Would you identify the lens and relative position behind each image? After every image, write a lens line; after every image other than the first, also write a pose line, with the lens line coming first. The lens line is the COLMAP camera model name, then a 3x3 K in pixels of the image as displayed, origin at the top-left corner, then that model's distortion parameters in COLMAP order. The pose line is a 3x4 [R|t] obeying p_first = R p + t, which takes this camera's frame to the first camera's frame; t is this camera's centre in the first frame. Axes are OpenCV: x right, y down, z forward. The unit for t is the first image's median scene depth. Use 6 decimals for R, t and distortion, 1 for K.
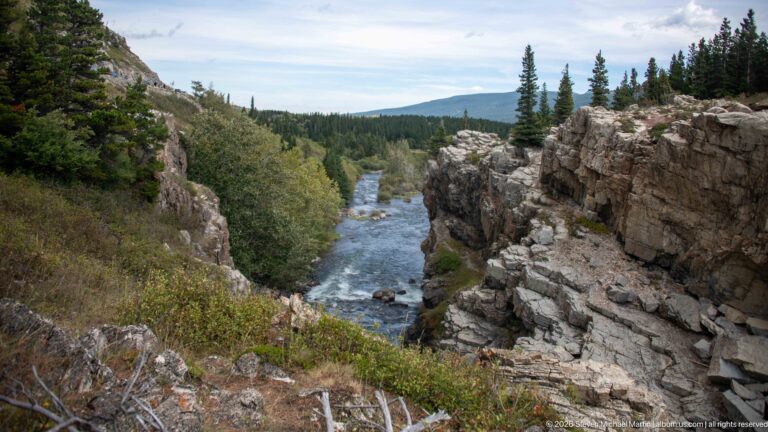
lens RADIAL K [[684.9, 0, 383.0], [0, 684.9, 249.1], [0, 0, 1]] dist [-0.137035, 0.078724]
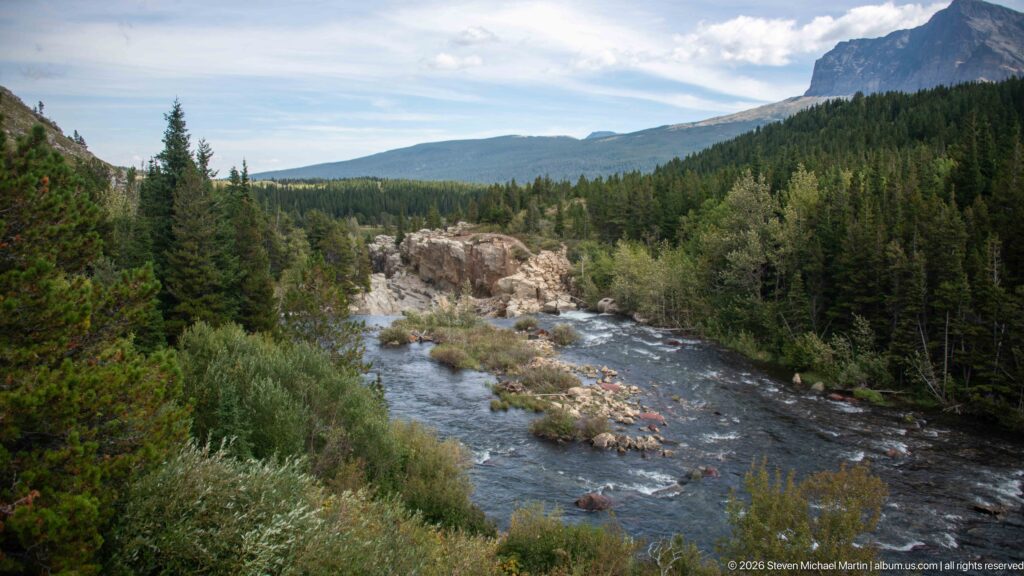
lens RADIAL K [[913.2, 0, 510.6], [0, 913.2, 332.1], [0, 0, 1]] dist [-0.137035, 0.078724]
pose [[0.979755, -0.044735, 0.195136, -0.084320], [0.047899, 0.998786, -0.011524, 0.311703], [-0.194383, 0.020637, 0.980709, -3.202059]]
